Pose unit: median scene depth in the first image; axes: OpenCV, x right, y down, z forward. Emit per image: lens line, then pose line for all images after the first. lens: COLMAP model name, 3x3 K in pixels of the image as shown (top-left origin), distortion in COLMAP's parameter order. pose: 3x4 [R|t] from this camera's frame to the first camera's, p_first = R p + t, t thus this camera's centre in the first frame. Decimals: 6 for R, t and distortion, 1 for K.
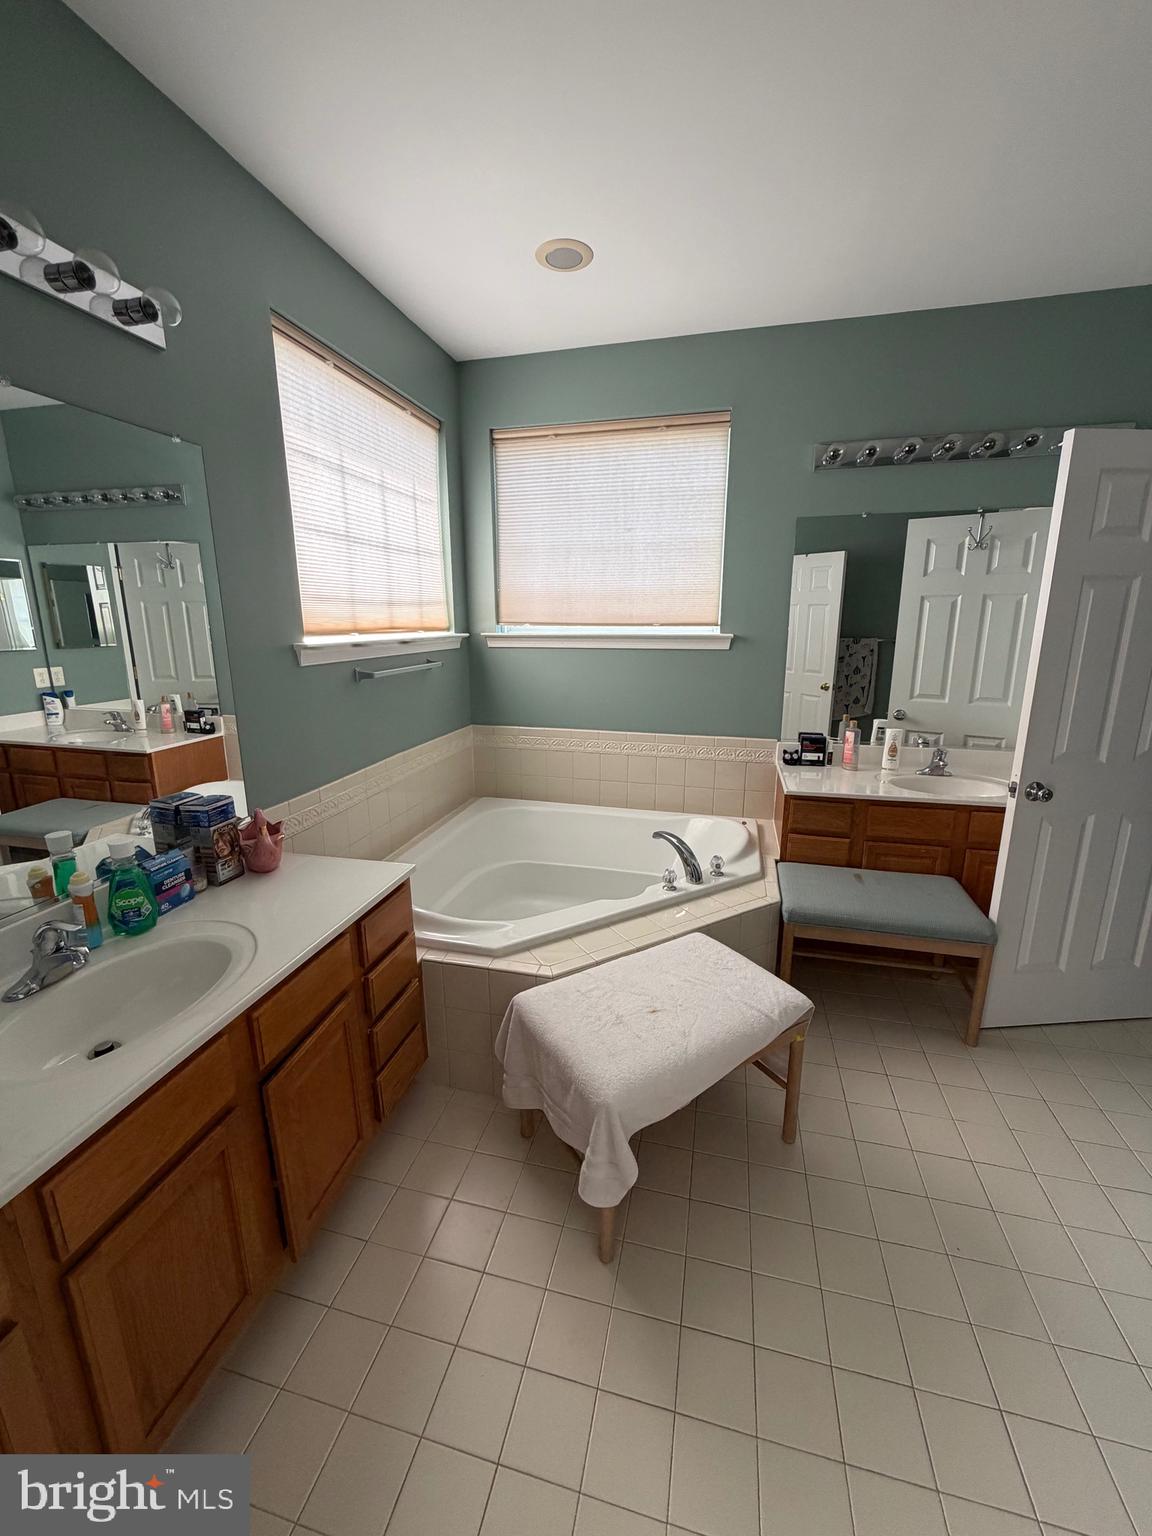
lens RADIAL K [[612.6, 0, 573.8], [0, 612.6, 765.2], [0, 0, 1]] dist [0.000377, -0.000181]
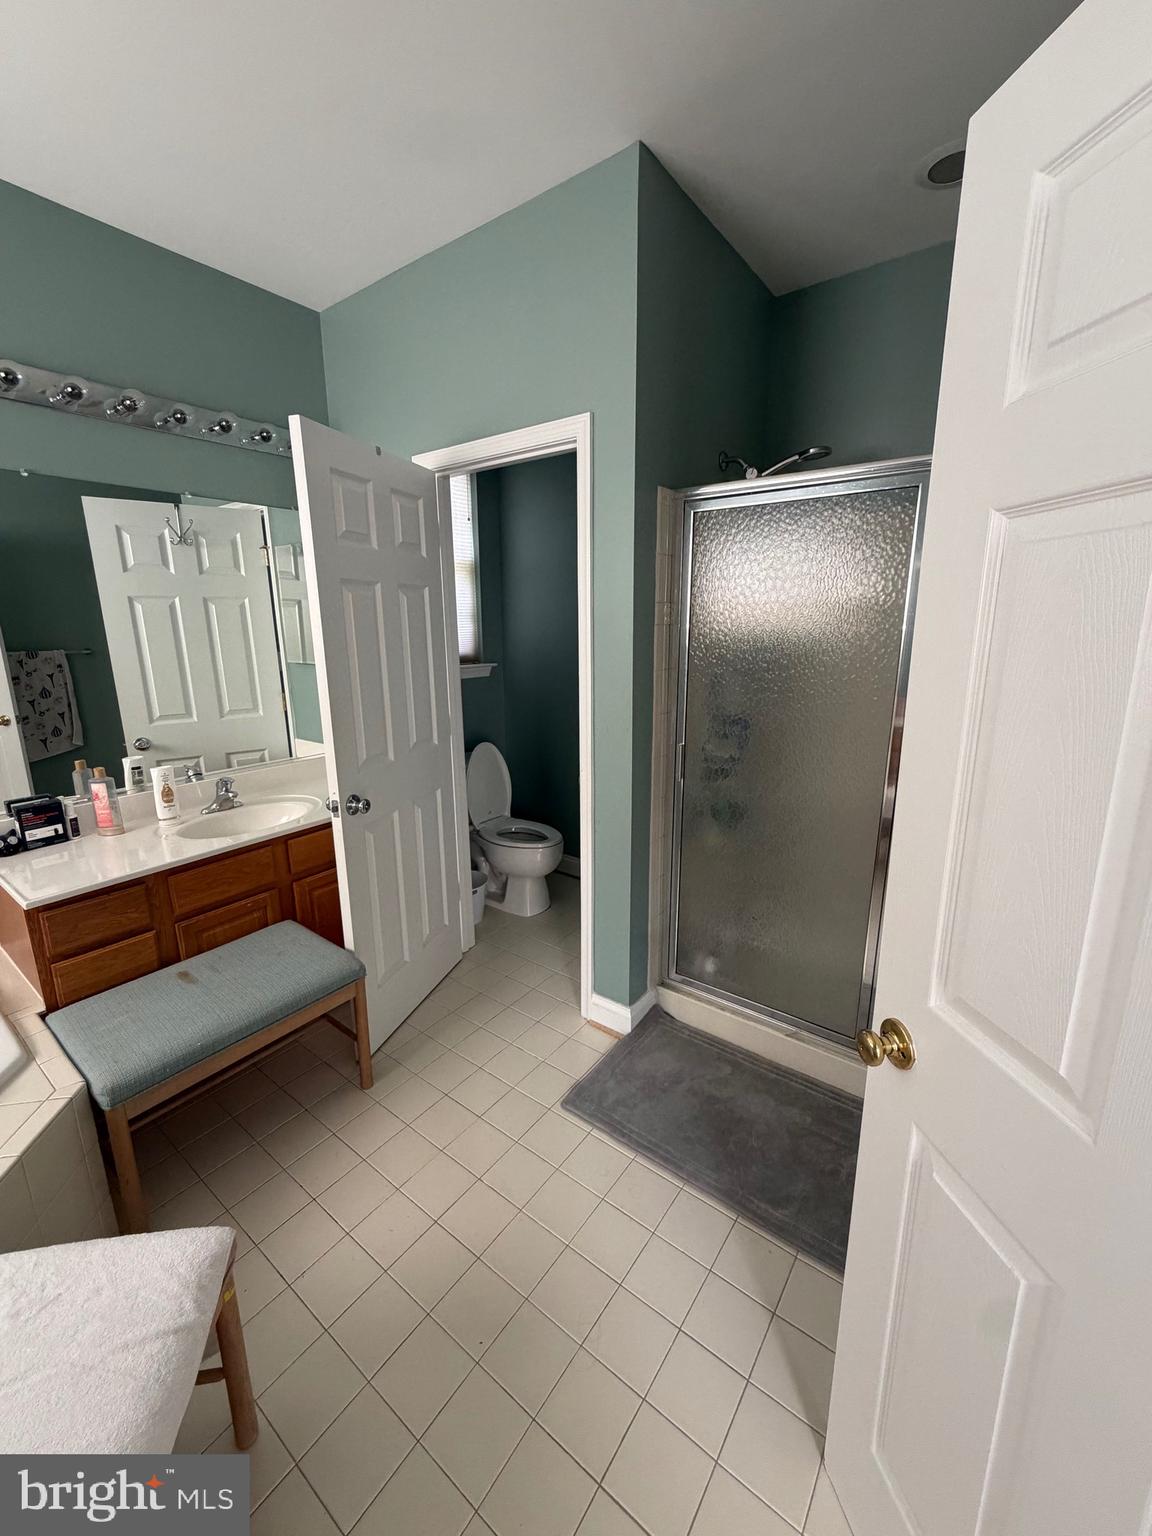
lens RADIAL K [[612.6, 0, 573.1], [0, 612.6, 759.5], [0, 0, 1]] dist [0.000377, -0.000181]
pose [[0.387448, -0.203674, 0.899111, 0.033288], [0.219437, 0.967633, 0.124636, -0.050074], [-0.895395, 0.149009, 0.419601, 0.210122]]
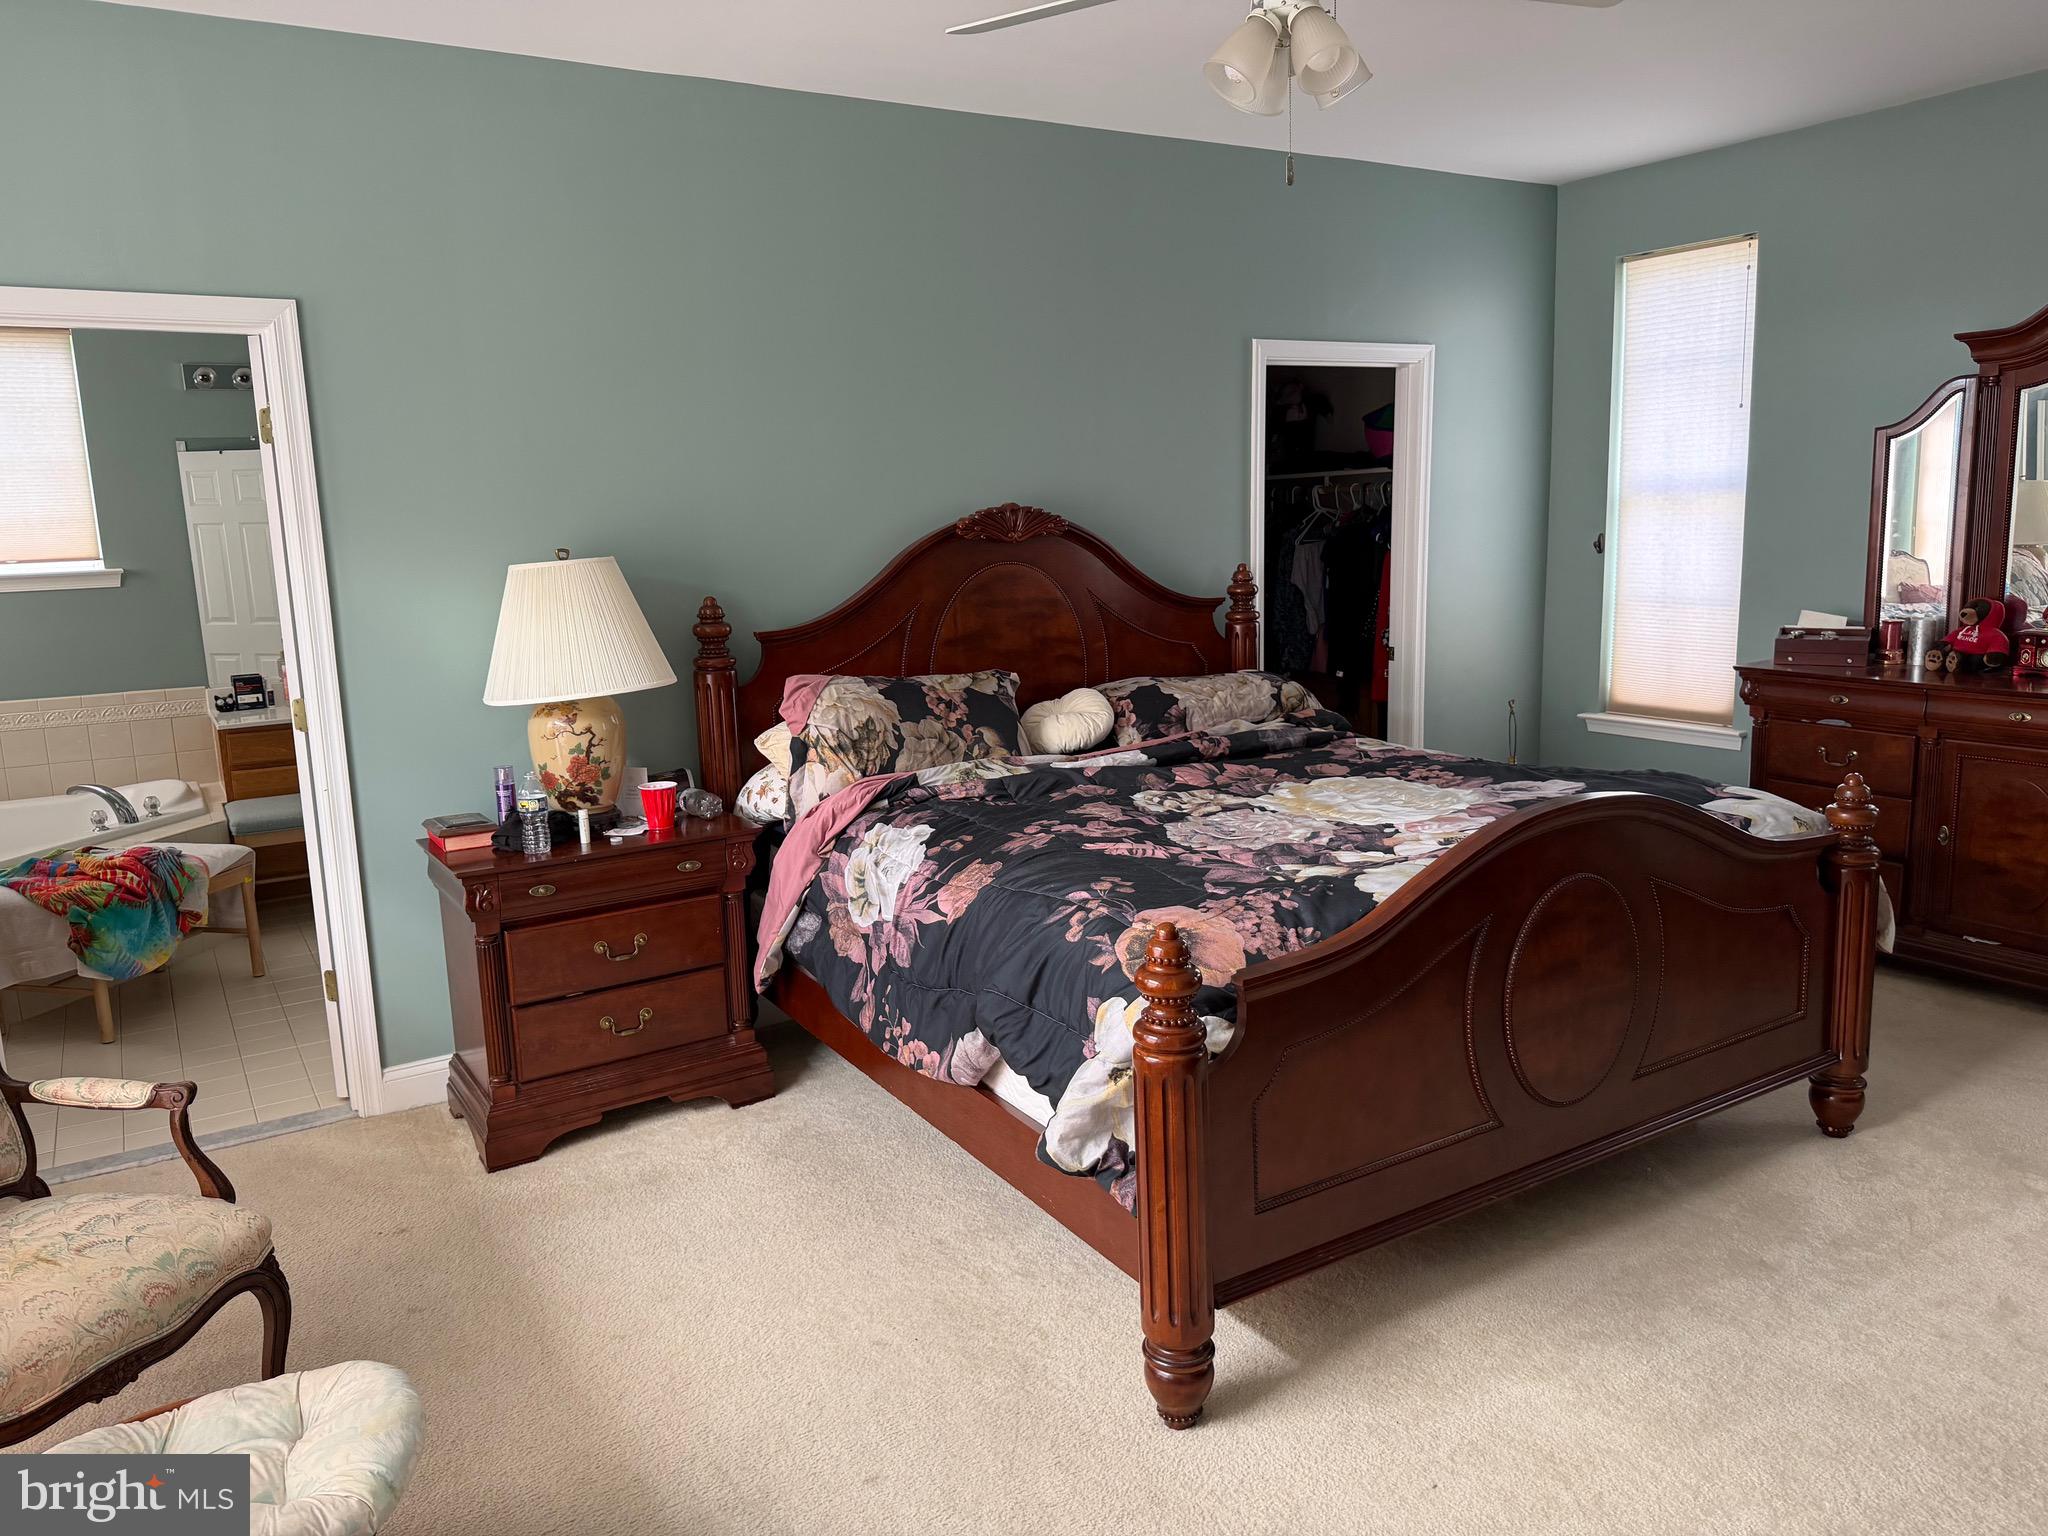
lens RADIAL K [[1456.6, 0, 1024.8], [0, 1456.6, 766.6], [0, 0, 1]] dist [-0.002669, 0.002211]
pose [[0.696746, -0.145560, 0.702394, -0.349649], [0.202511, 0.979278, 0.002057, 0.325435], [-0.688139, 0.140809, 0.711785, -1.351827]]
